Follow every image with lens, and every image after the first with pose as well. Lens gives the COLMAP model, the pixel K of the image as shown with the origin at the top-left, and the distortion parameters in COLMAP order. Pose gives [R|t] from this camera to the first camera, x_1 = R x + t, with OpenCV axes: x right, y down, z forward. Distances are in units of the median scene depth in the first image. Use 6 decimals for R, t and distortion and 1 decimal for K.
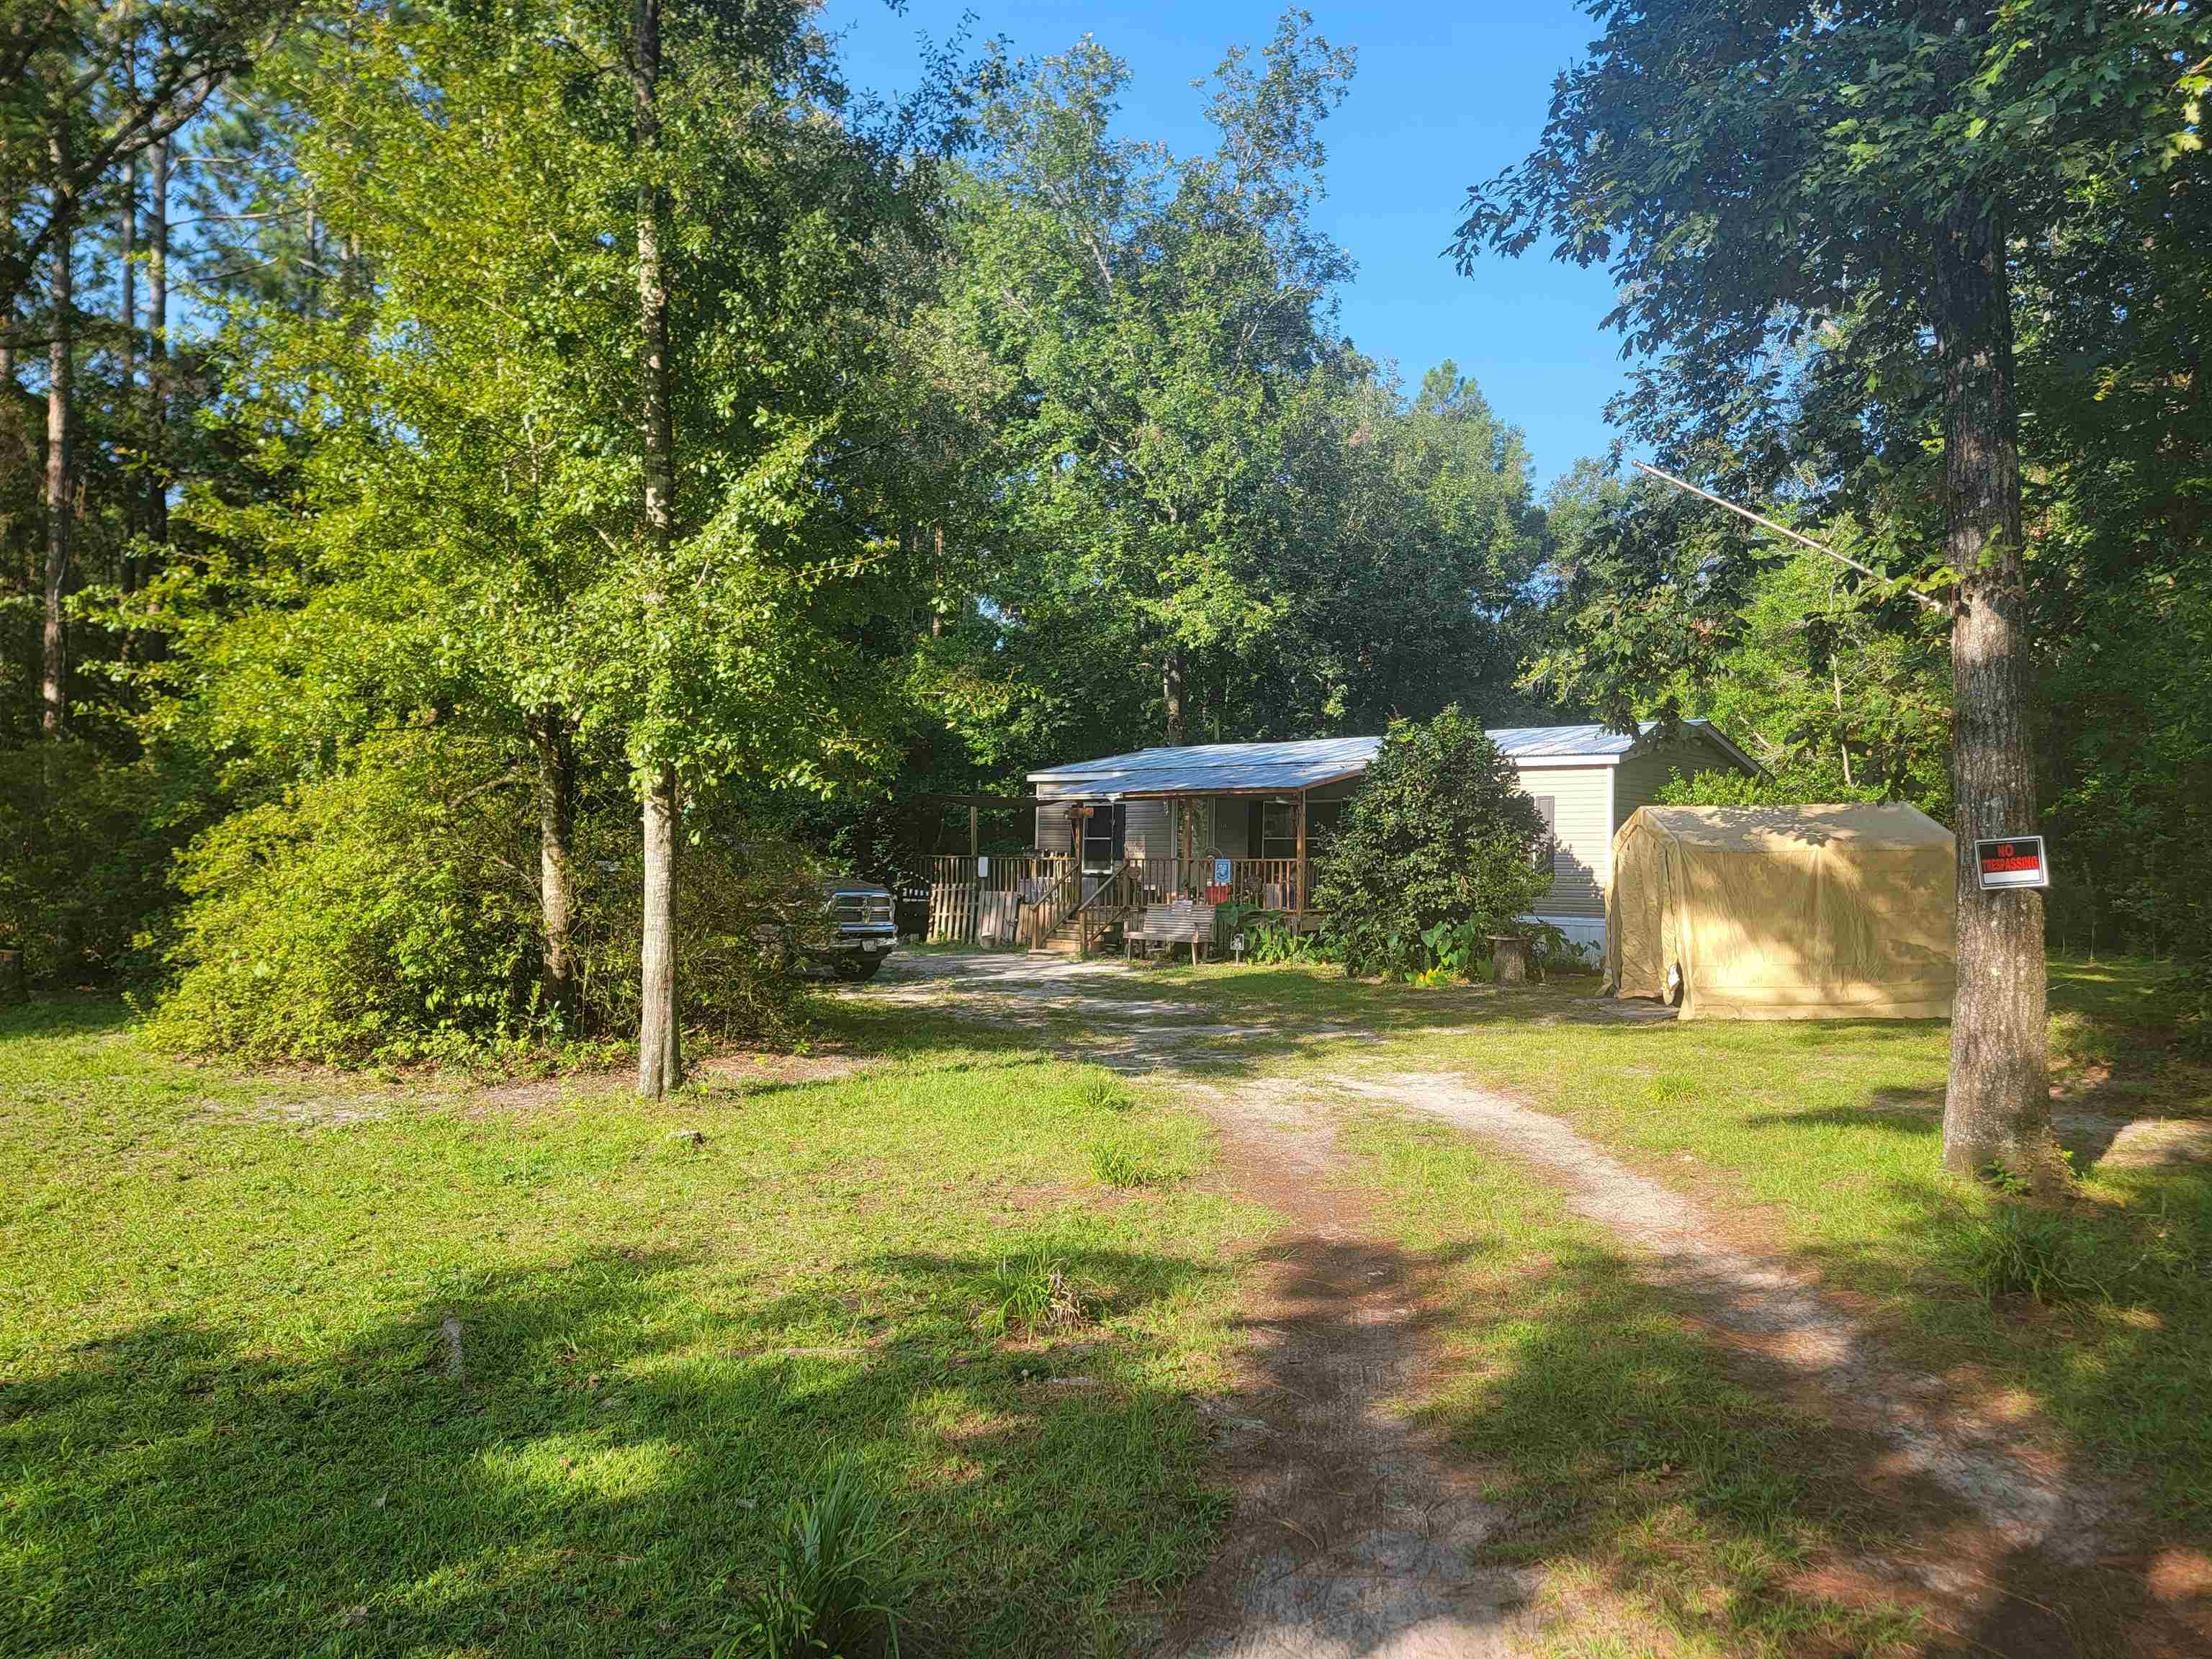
lens RADIAL K [[1525.9, 0, 1105.4], [0, 1525.9, 832.0], [0, 0, 1]] dist [0.007227, 0.001338]
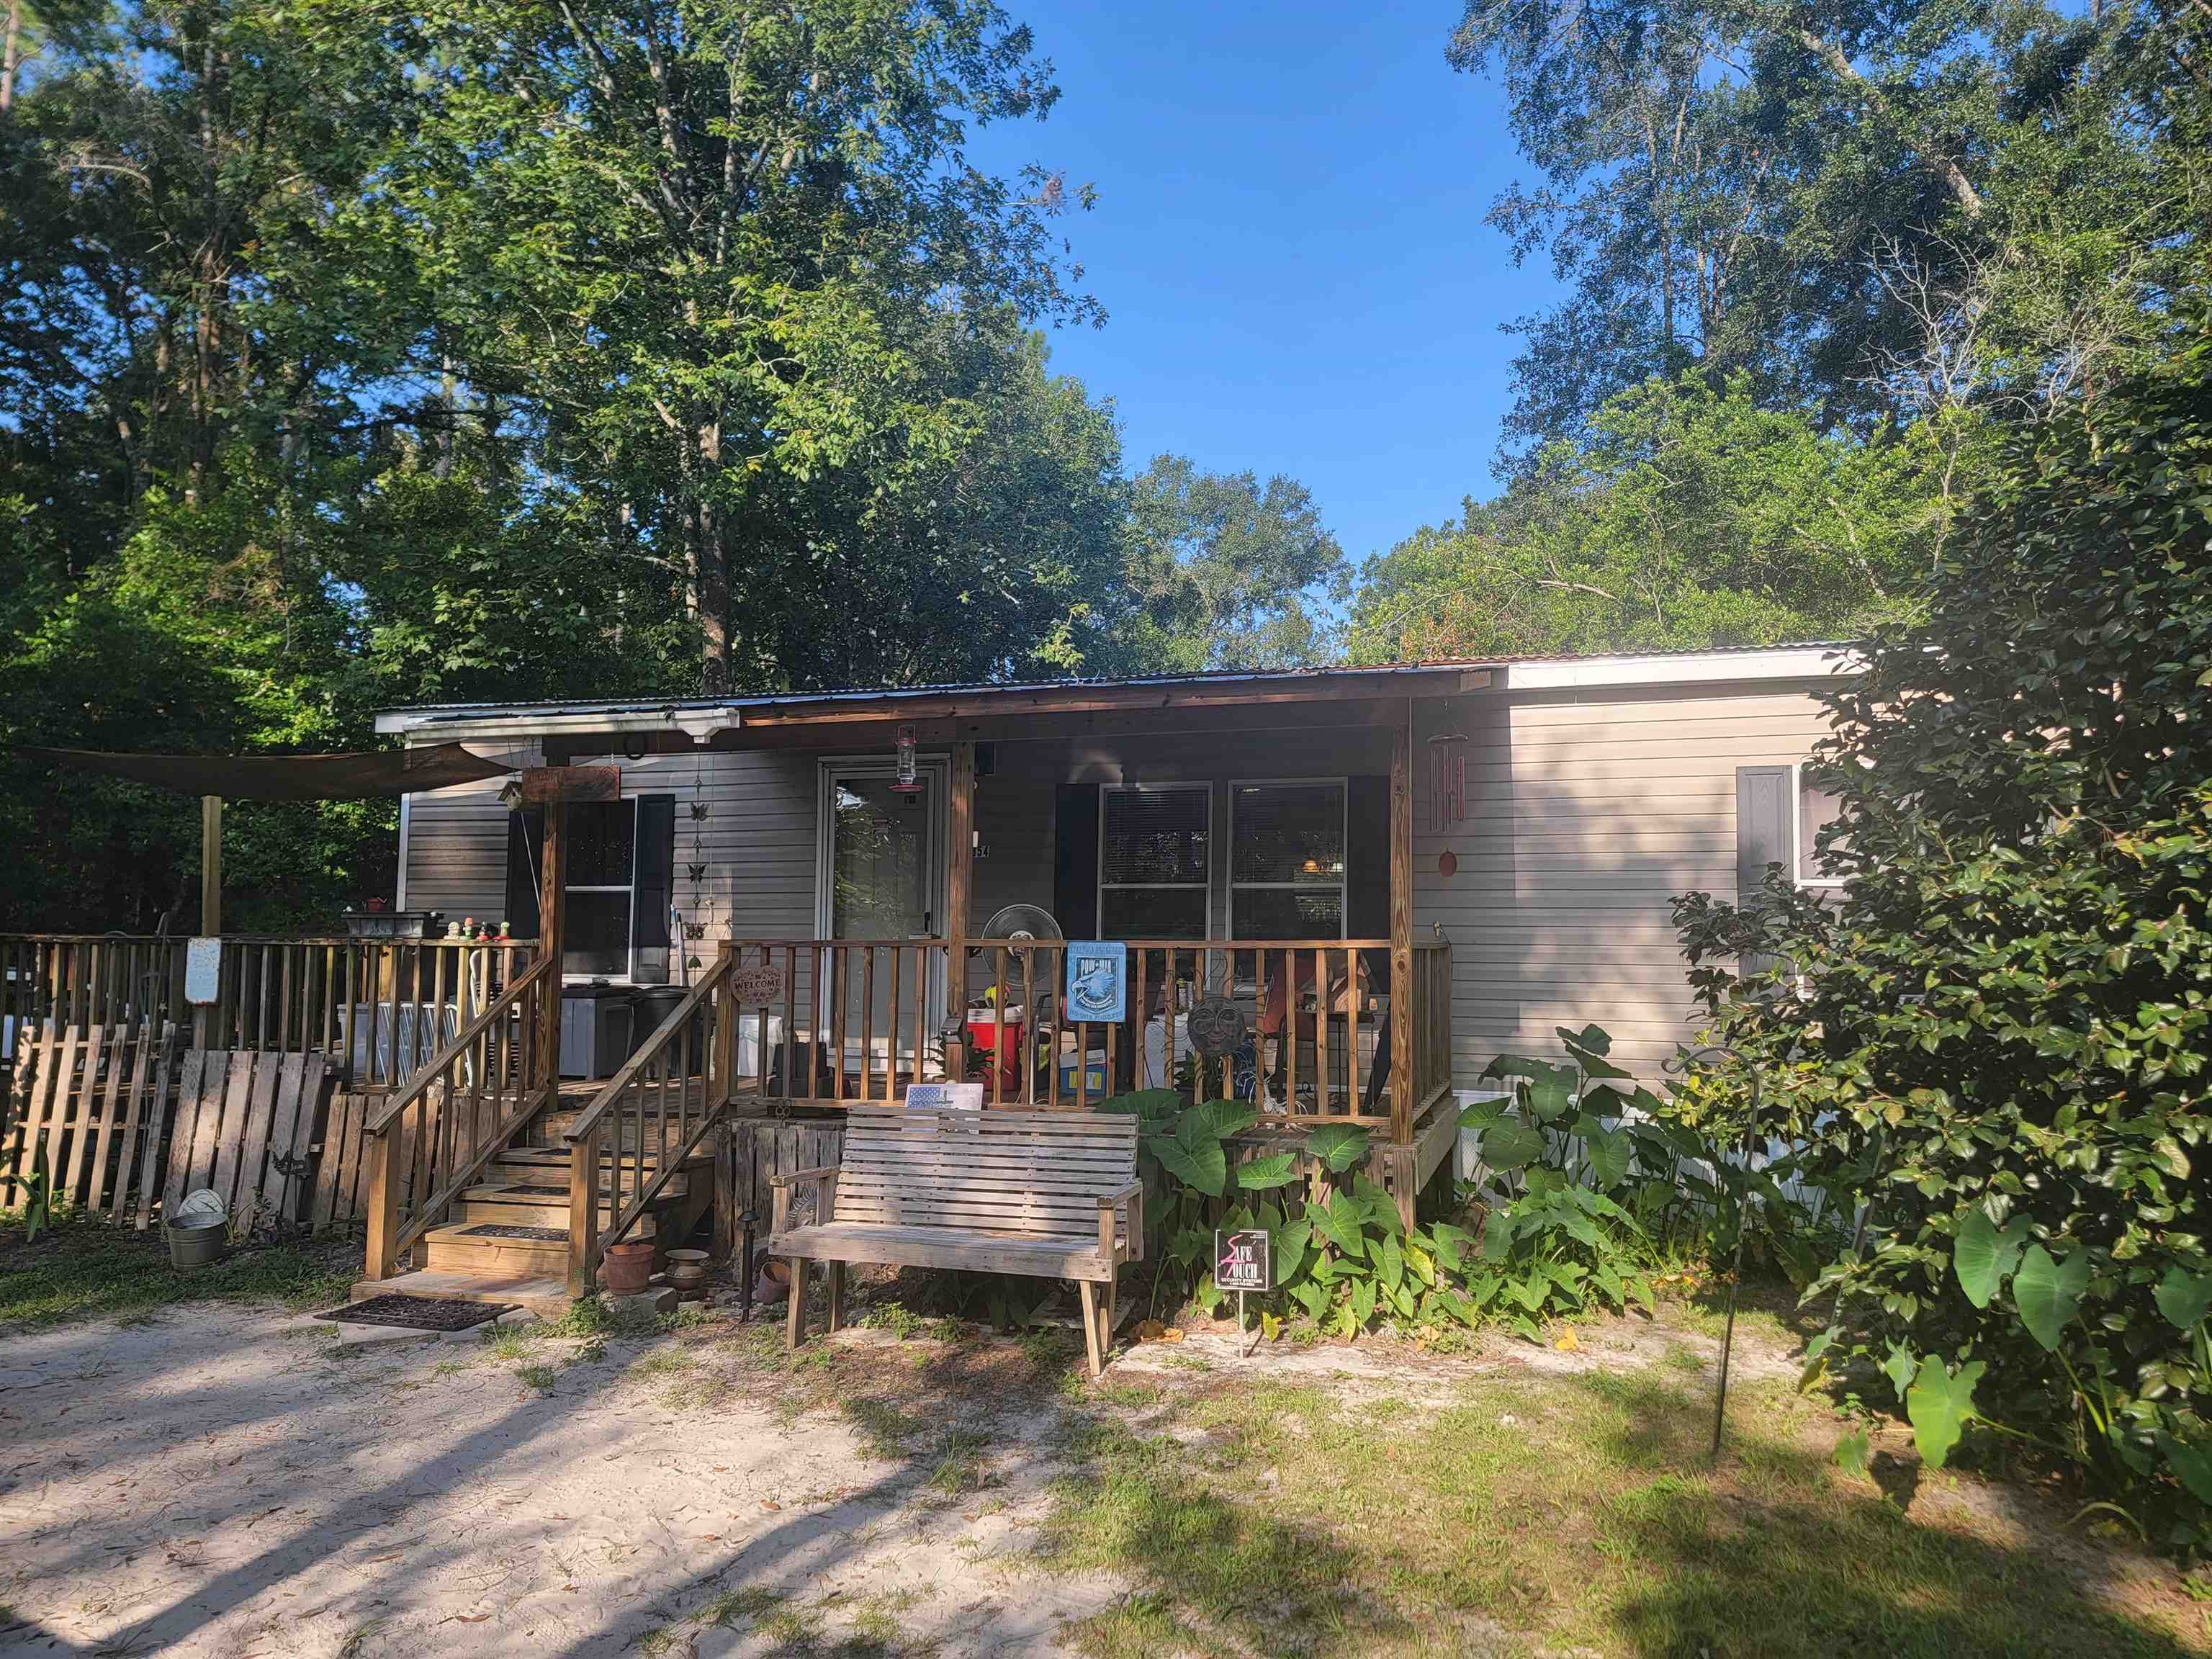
lens RADIAL K [[1525.9, 0, 1110.9], [0, 1525.9, 829.8], [0, 0, 1]] dist [0.007227, 0.001338]
pose [[0.924240, 0.028657, 0.380735, -0.029601], [-0.005922, 0.998135, -0.060752, 0.012408], [-0.381766, 0.053895, 0.922686, 0.645560]]
